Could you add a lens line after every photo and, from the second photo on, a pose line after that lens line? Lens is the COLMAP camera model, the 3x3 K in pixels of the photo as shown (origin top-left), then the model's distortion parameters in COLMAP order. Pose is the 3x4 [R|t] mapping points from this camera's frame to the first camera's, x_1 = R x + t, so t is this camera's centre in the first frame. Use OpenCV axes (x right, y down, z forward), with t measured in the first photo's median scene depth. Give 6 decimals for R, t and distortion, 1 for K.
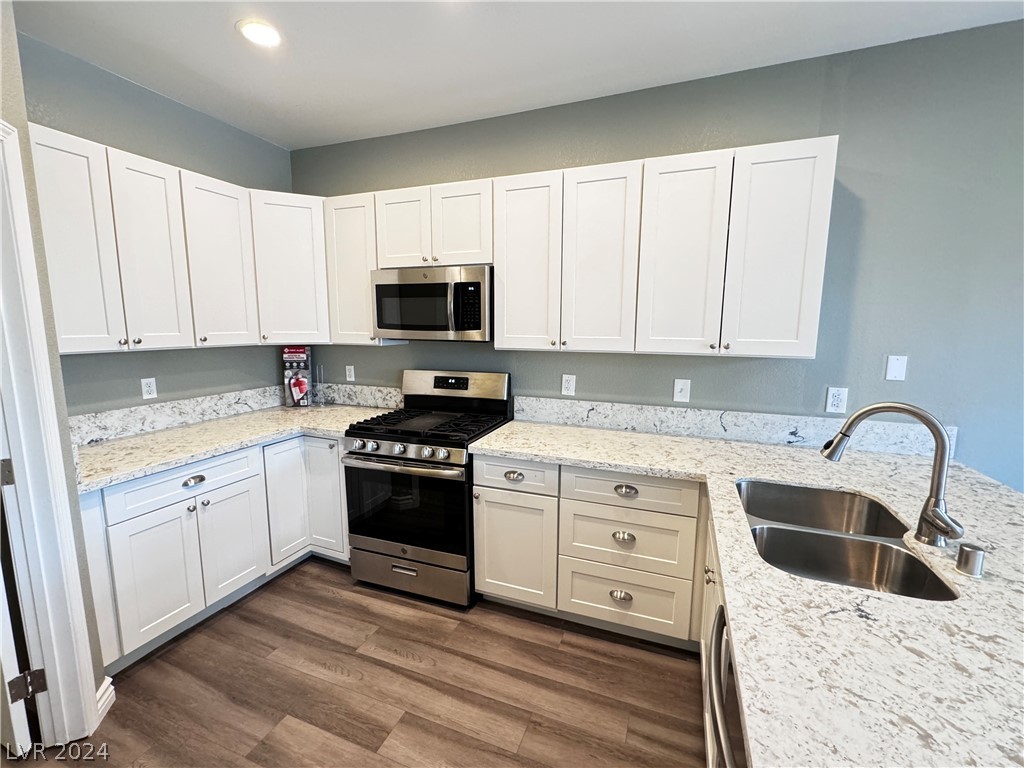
lens RADIAL K [[437.1, 0, 513.1], [0, 437.1, 385.4], [0, 0, 1]] dist [-0.002048, 0.000356]
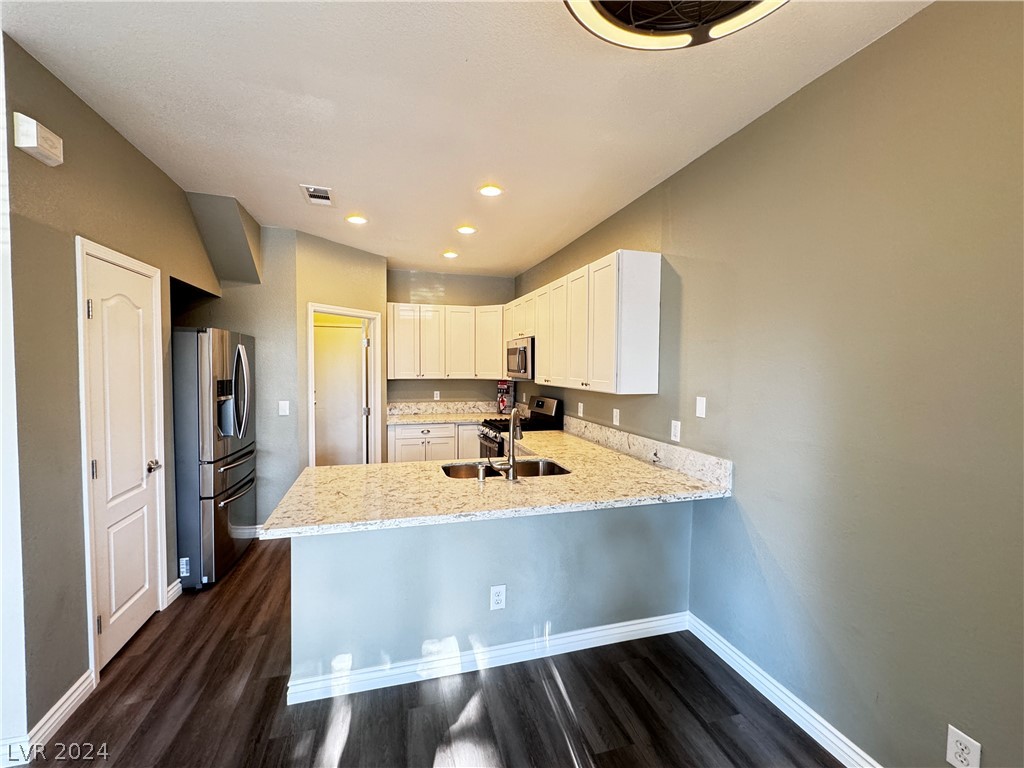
lens RADIAL K [[437.1, 0, 511.8], [0, 437.1, 383.1], [0, 0, 1]] dist [-0.002048, 0.000356]
pose [[0.612047, 0.030034, -0.790251, 1.361928], [-0.114636, 0.992093, -0.051080, 0.014865], [0.782469, 0.121855, 0.610650, -0.145313]]
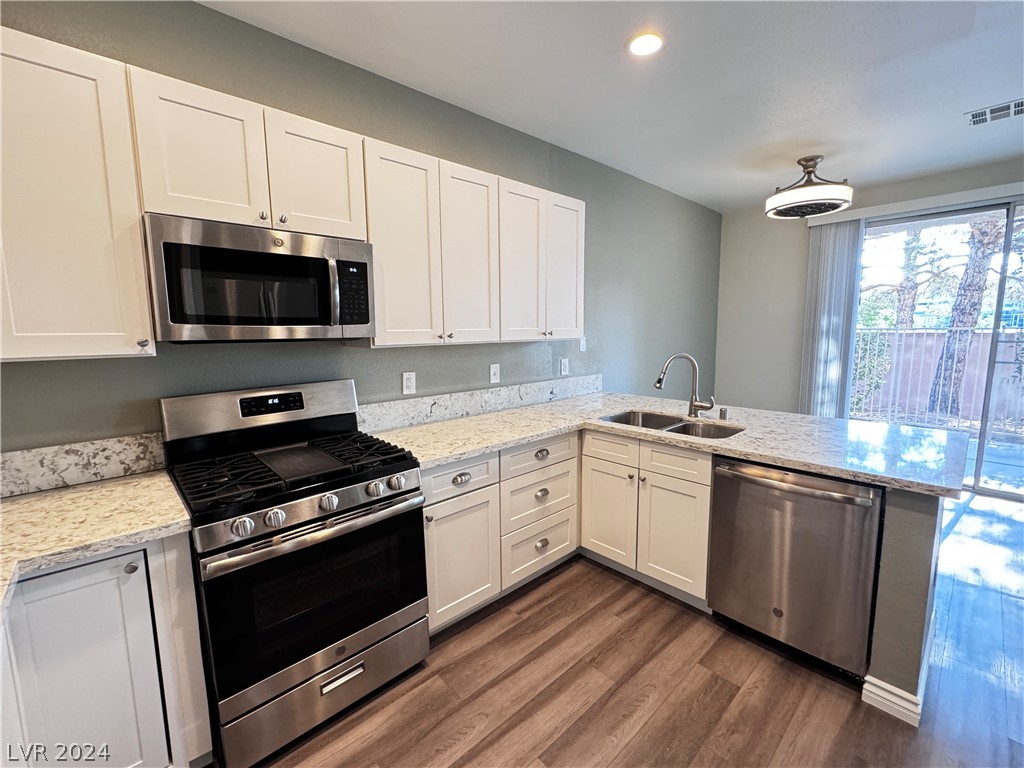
lens RADIAL K [[437.1, 0, 511.2], [0, 437.1, 385.0], [0, 0, 1]] dist [-0.002048, 0.000356]
pose [[0.439562, -0.126487, 0.889262, -0.708211], [0.140730, 0.987506, 0.070898, -0.037979], [-0.887119, 0.093982, 0.451871, 0.440112]]
